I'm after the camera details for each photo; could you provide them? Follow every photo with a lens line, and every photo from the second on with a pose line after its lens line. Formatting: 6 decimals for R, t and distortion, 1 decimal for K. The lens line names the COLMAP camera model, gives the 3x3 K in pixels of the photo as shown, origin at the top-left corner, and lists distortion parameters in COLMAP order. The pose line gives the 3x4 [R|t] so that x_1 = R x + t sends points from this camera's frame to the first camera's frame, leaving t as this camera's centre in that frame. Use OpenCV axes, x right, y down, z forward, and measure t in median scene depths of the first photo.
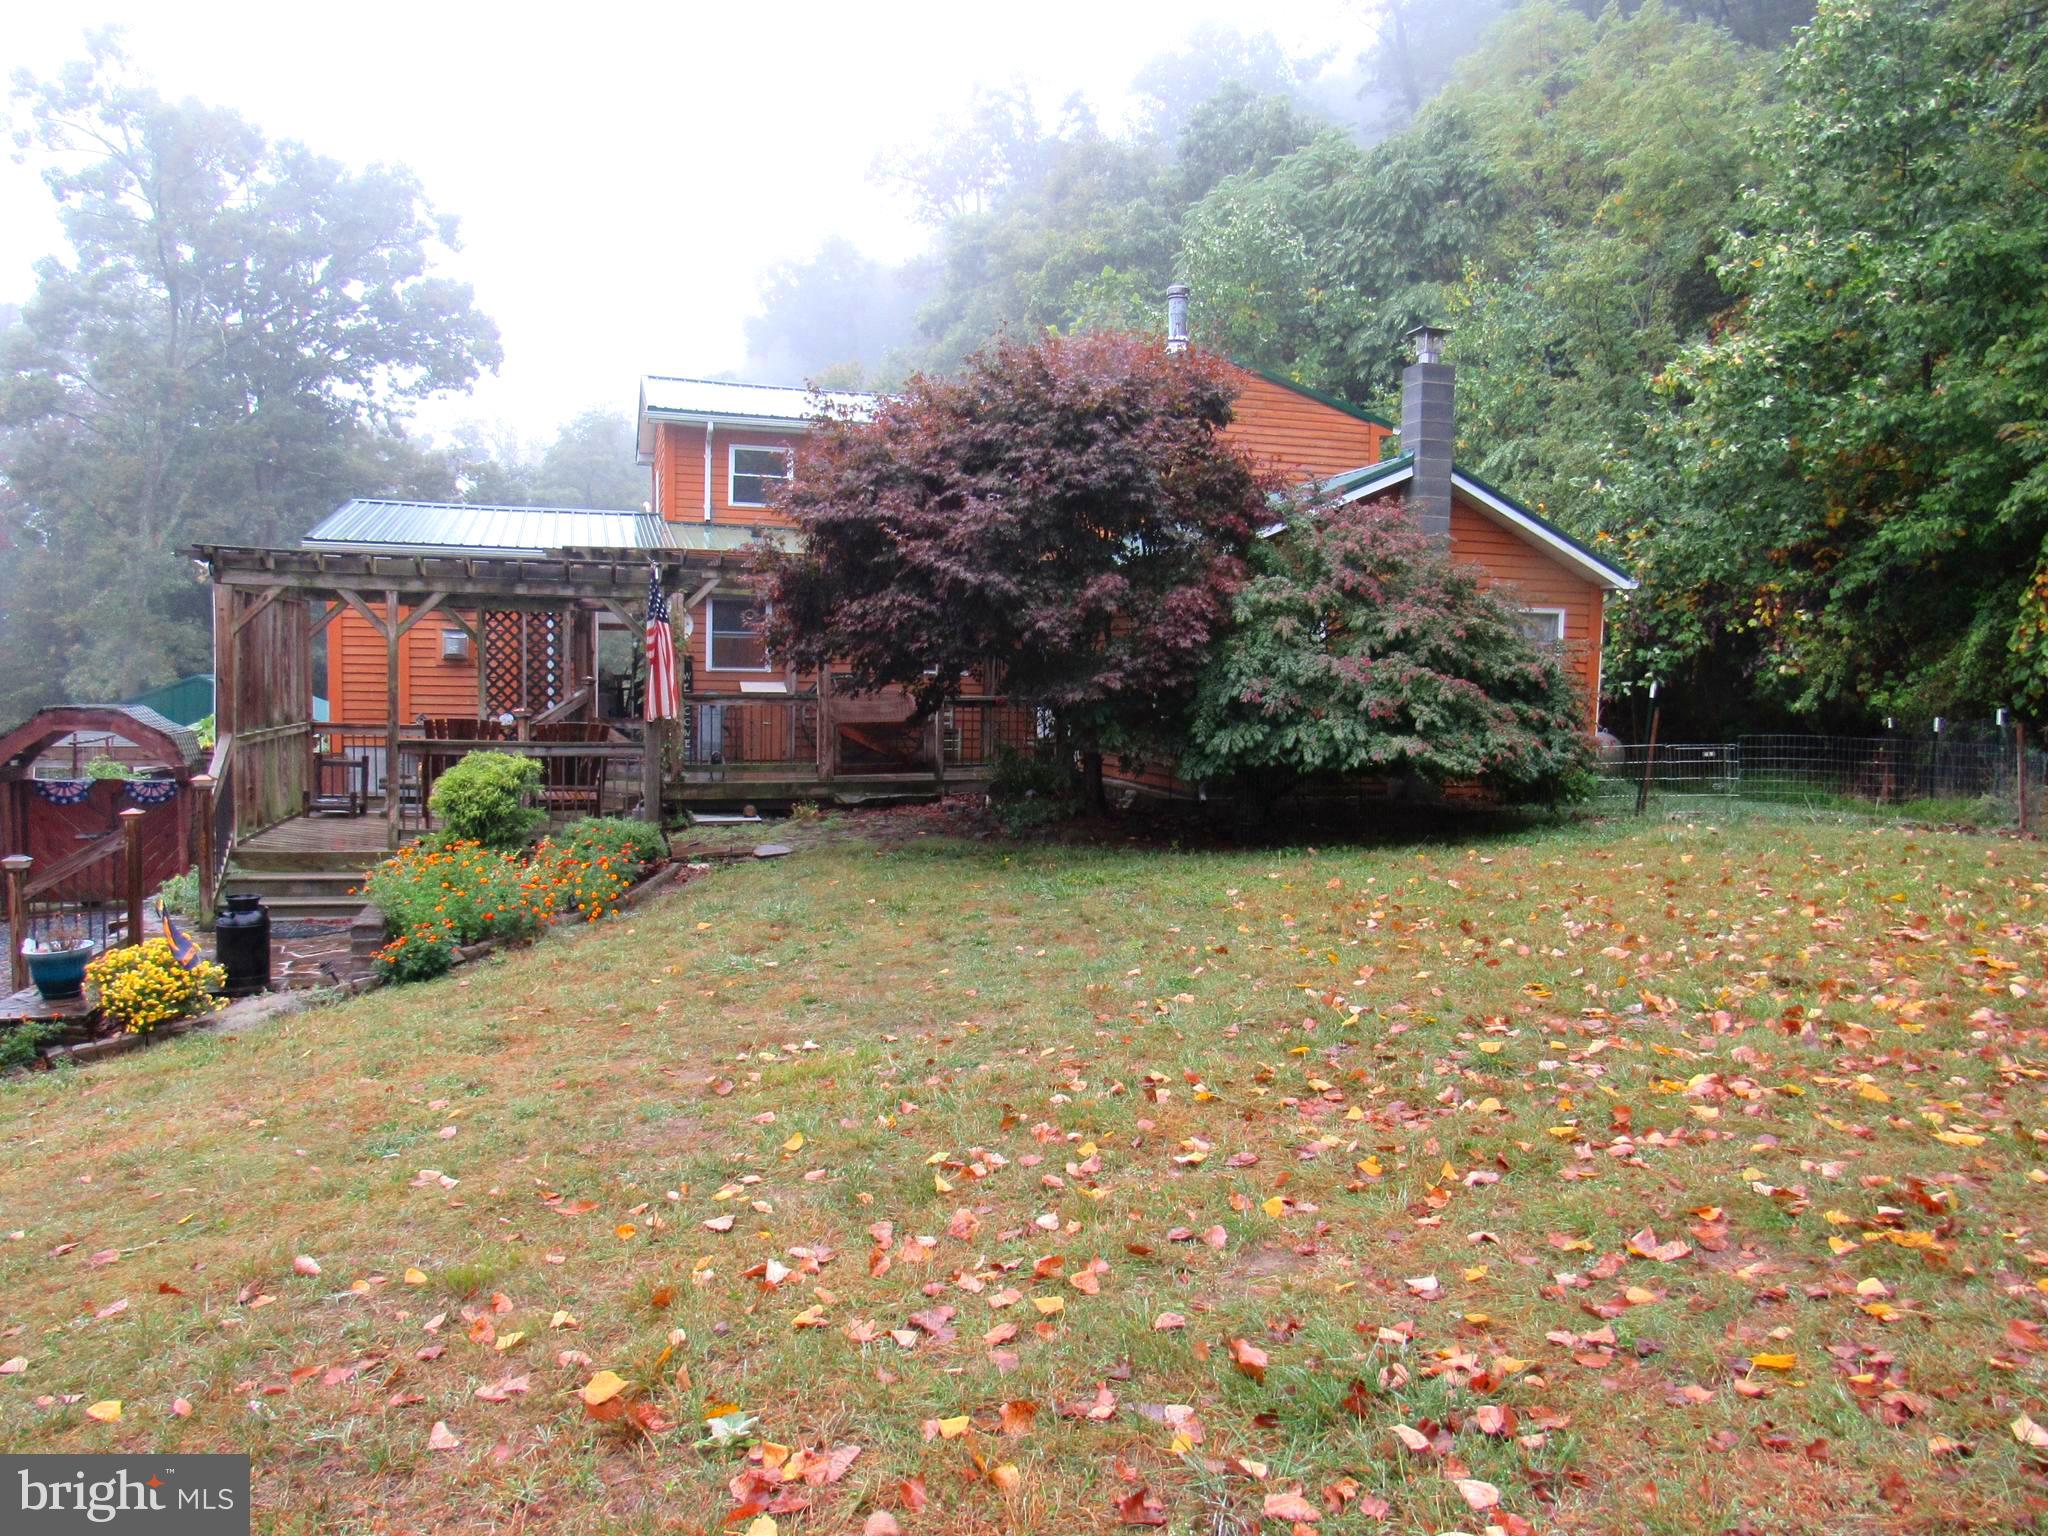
lens RADIAL K [[1488.5, 0, 1024.0], [0, 1488.5, 768.0], [0, 0, 1]] dist [-0.029085, 0.034780]
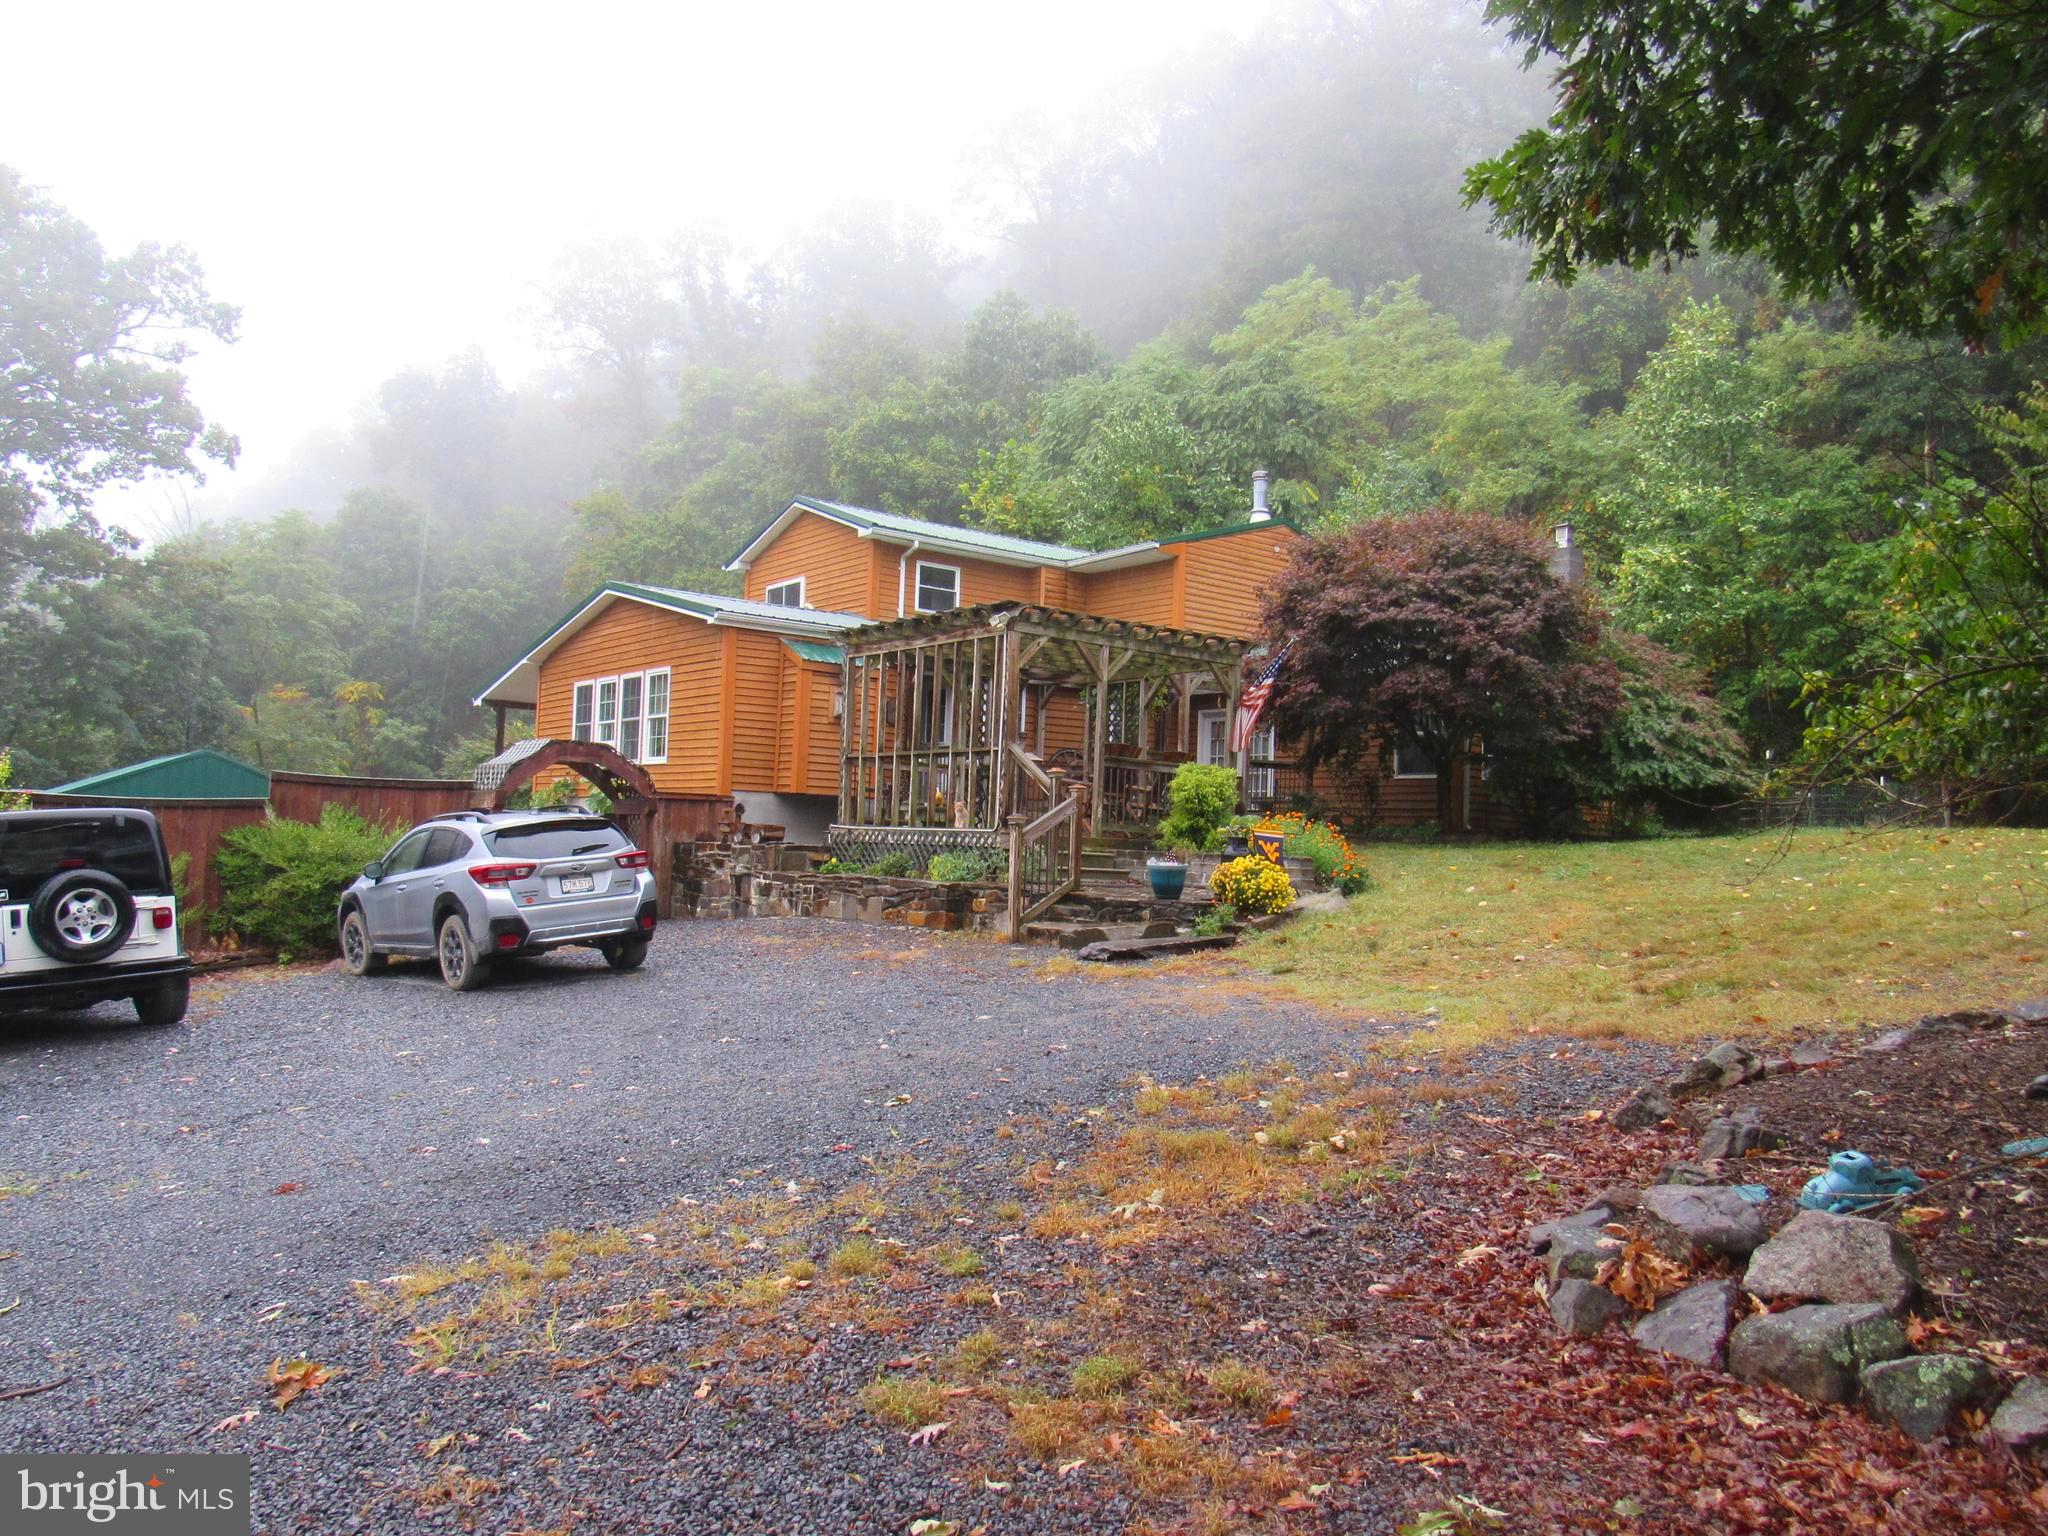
lens RADIAL K [[1488.5, 0, 1024.0], [0, 1488.5, 768.0], [0, 0, 1]] dist [-0.029085, 0.034780]
pose [[0.927482, 0.028003, 0.372816, -0.557345], [0.010781, 0.994773, -0.101540, 0.070458], [-0.373711, 0.098195, 0.922333, -0.119084]]
